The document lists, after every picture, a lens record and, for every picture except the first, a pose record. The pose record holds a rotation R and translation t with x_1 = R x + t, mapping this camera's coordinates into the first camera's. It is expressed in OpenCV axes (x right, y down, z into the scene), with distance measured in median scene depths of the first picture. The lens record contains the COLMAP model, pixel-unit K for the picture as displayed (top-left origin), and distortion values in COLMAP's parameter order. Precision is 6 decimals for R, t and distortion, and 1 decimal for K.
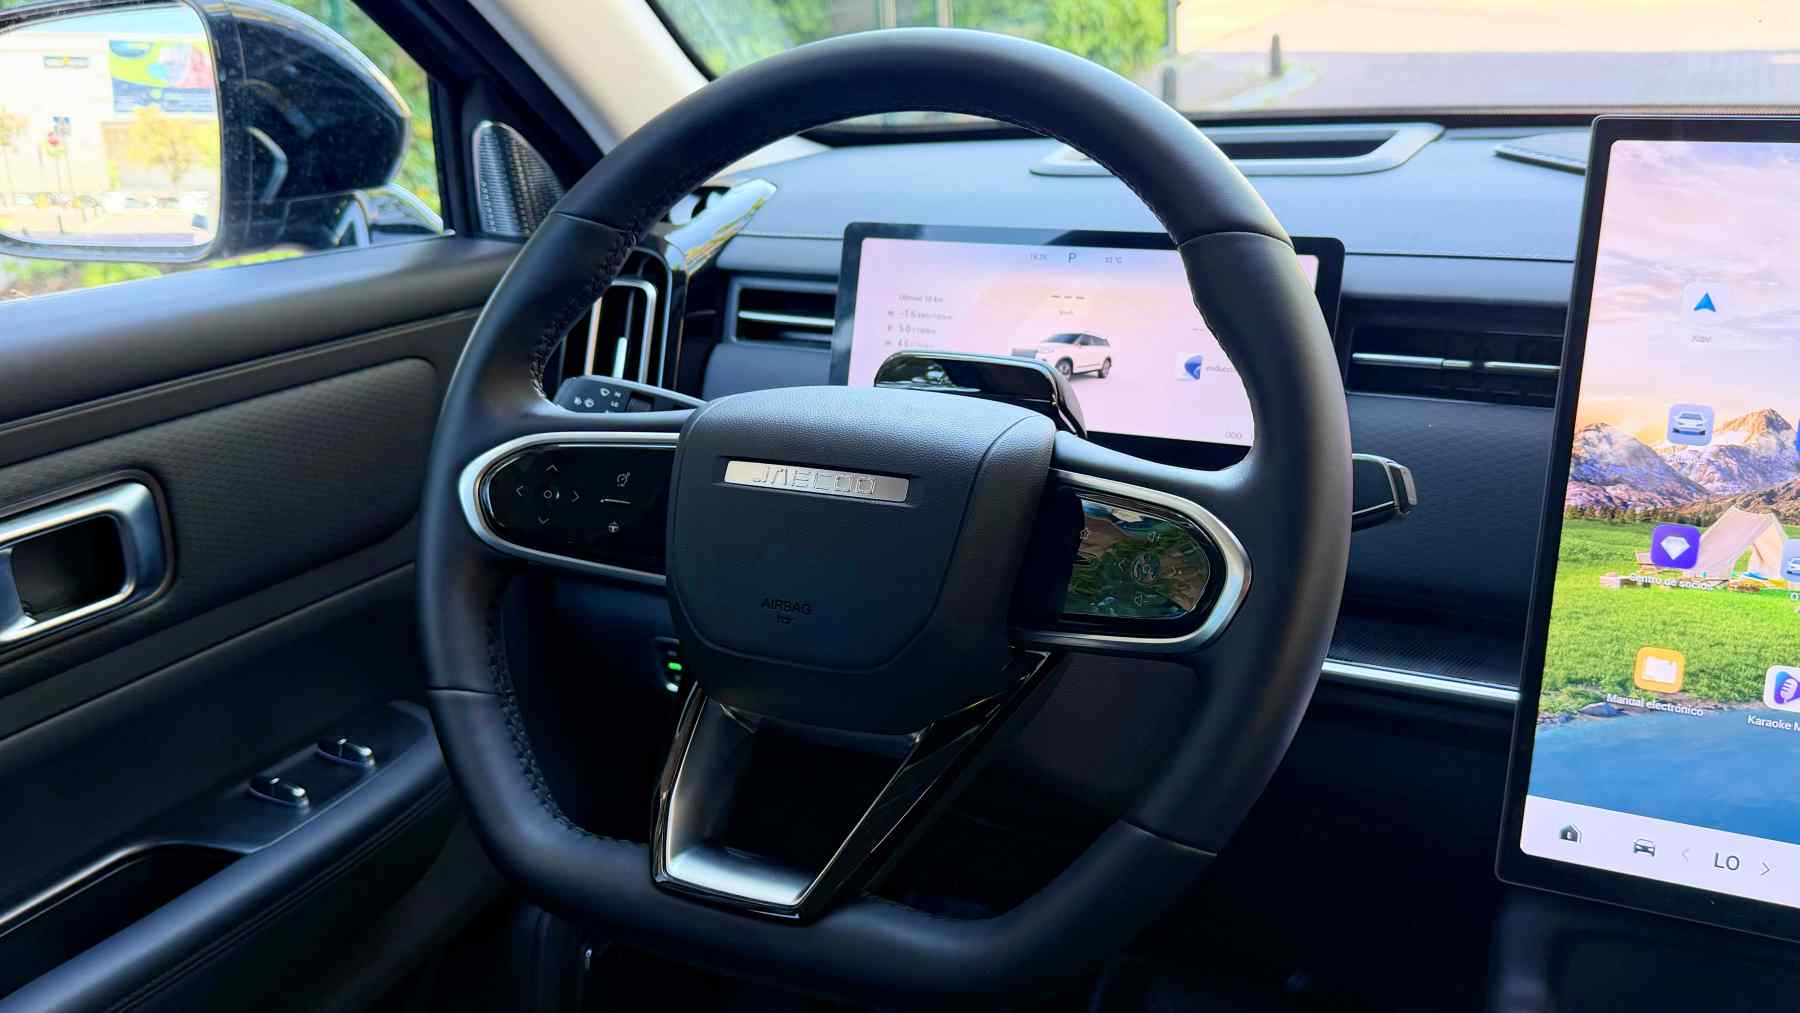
lens RADIAL K [[1557.3, 0, 906.9], [0, 1557.3, 496.7], [0, 0, 1]] dist [0.077410, -0.164466]
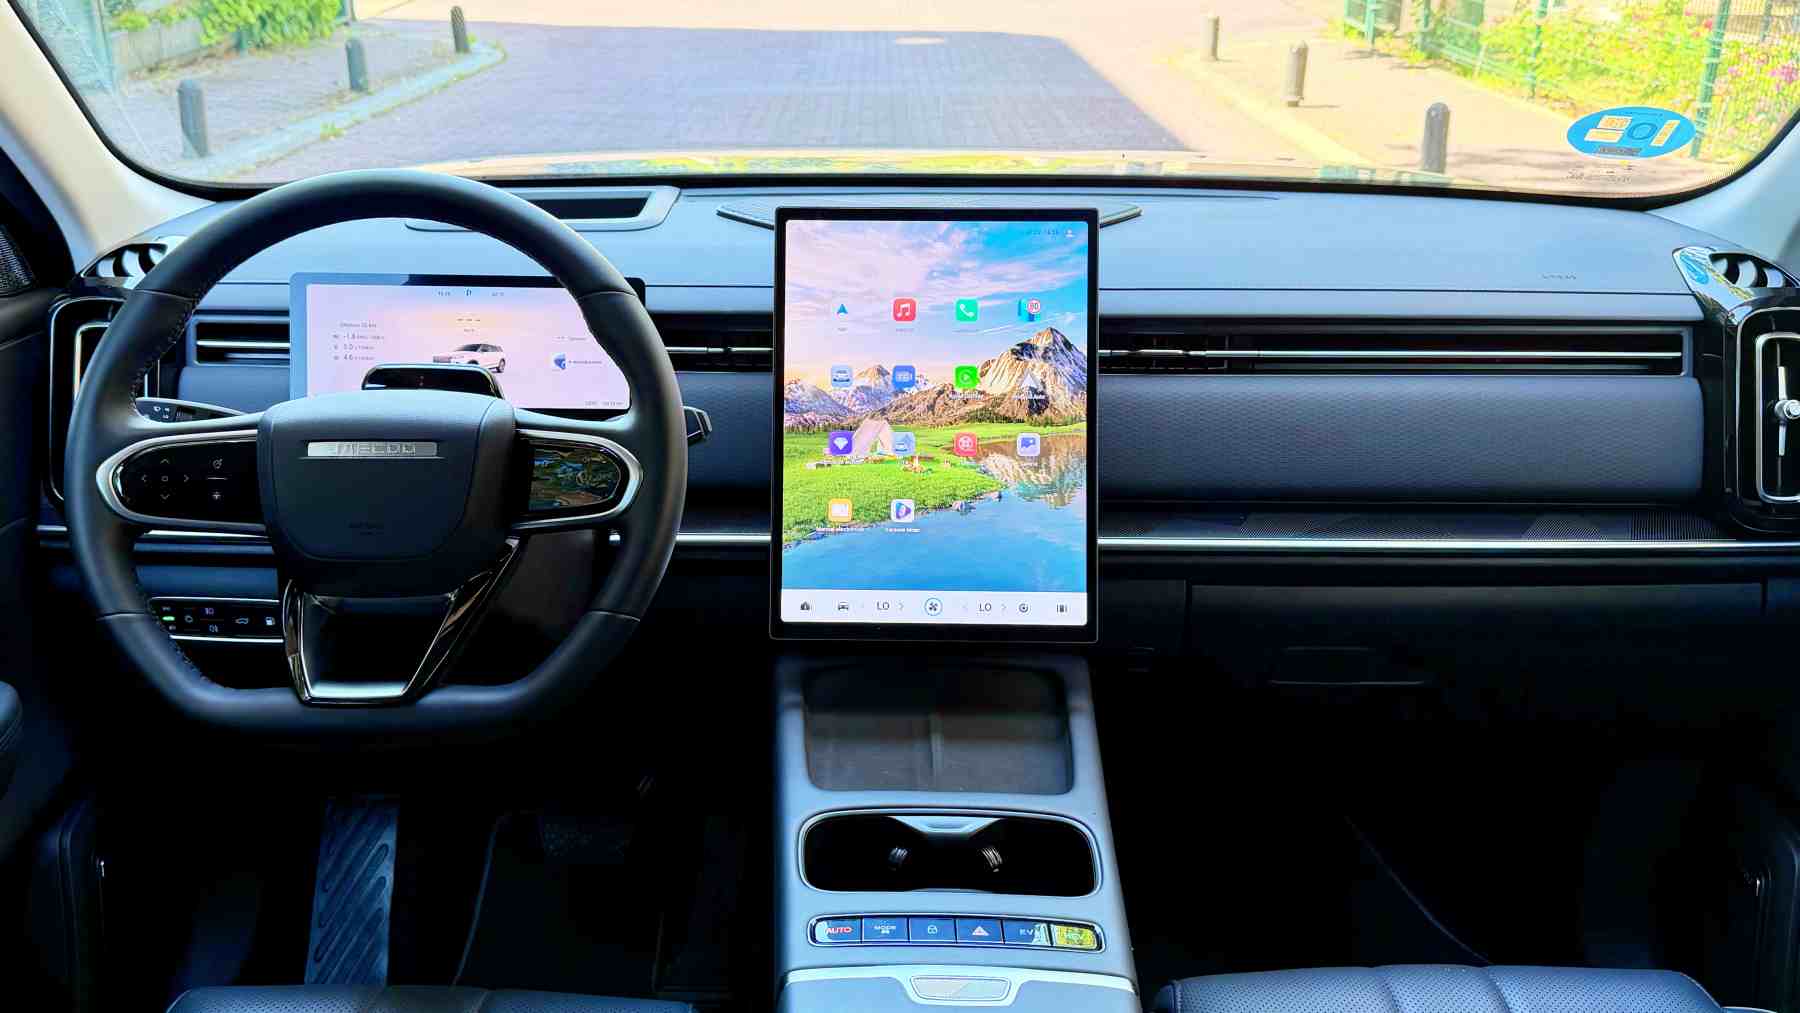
lens RADIAL K [[1557.3, 0, 906.9], [0, 1557.3, 496.7], [0, 0, 1]] dist [0.077410, -0.164466]
pose [[0.879779, -0.111470, 0.462129, -0.292765], [0.101845, 0.993745, 0.045814, 0.018553], [-0.464346, 0.006760, 0.885628, -0.649760]]
